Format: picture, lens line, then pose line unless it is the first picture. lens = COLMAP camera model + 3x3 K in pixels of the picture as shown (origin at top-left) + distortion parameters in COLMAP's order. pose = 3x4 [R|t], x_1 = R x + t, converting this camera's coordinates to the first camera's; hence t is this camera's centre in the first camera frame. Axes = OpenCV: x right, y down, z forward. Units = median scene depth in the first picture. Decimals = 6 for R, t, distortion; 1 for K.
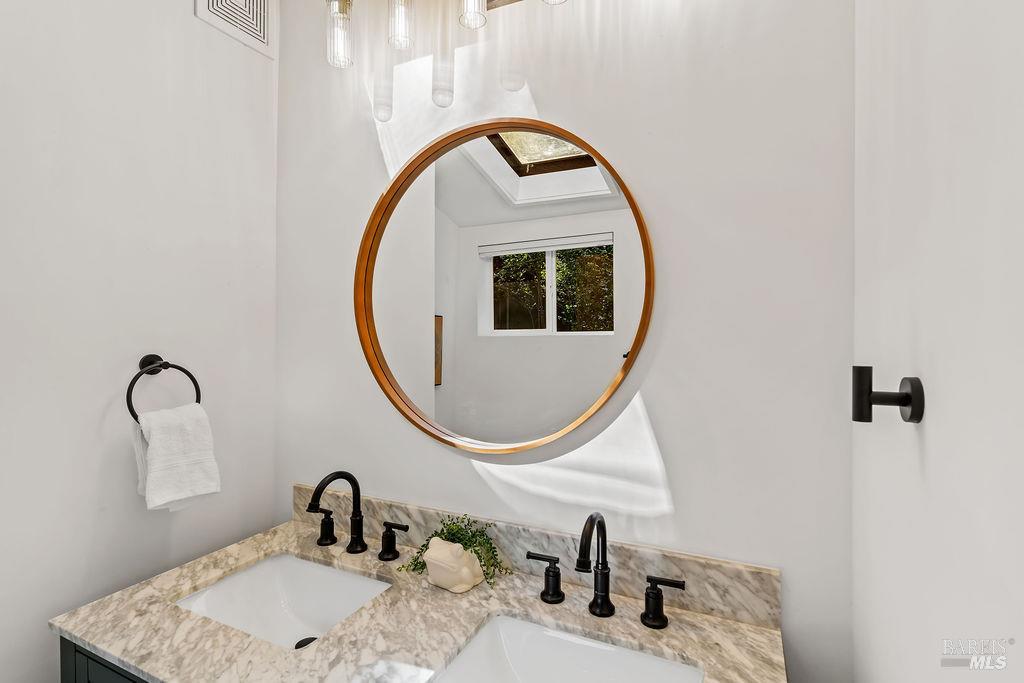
lens RADIAL K [[497.5, 0, 512.1], [0, 497.5, 352.6], [0, 0, 1]] dist [-0.006105, 0.000120]
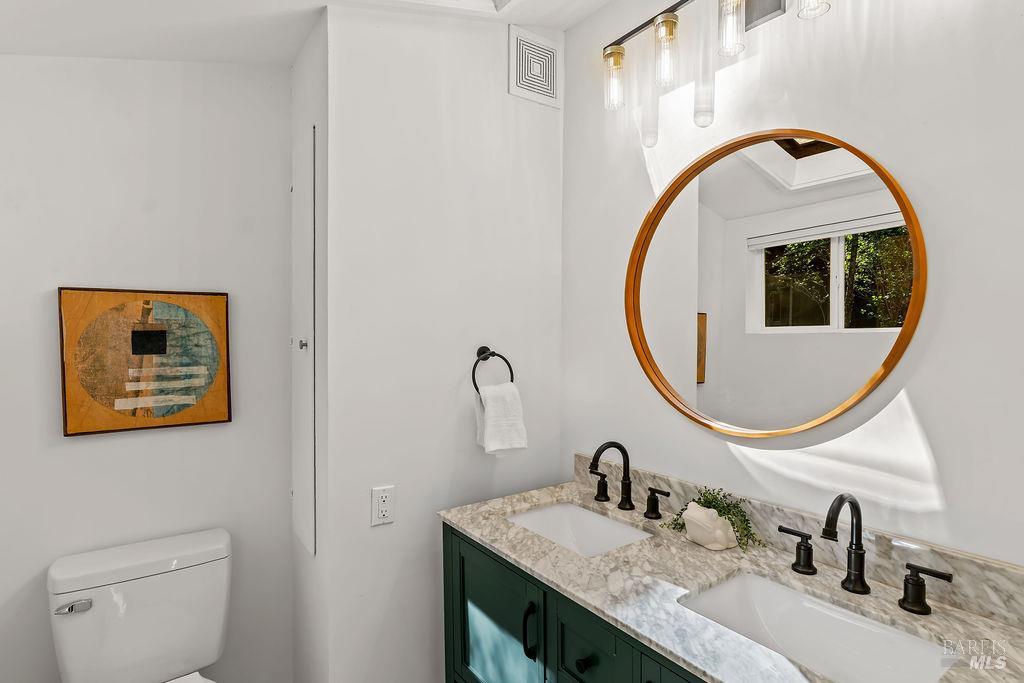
lens RADIAL K [[523.5, 0, 511.3], [0, 523.5, 340.9], [0, 0, 1]] dist [0.002289, 0.002284]
pose [[0.876907, 0.002195, -0.480655, 0.065337], [-0.012912, 0.999736, -0.018992, 0.018093], [0.480487, 0.022860, 0.876704, -0.310804]]
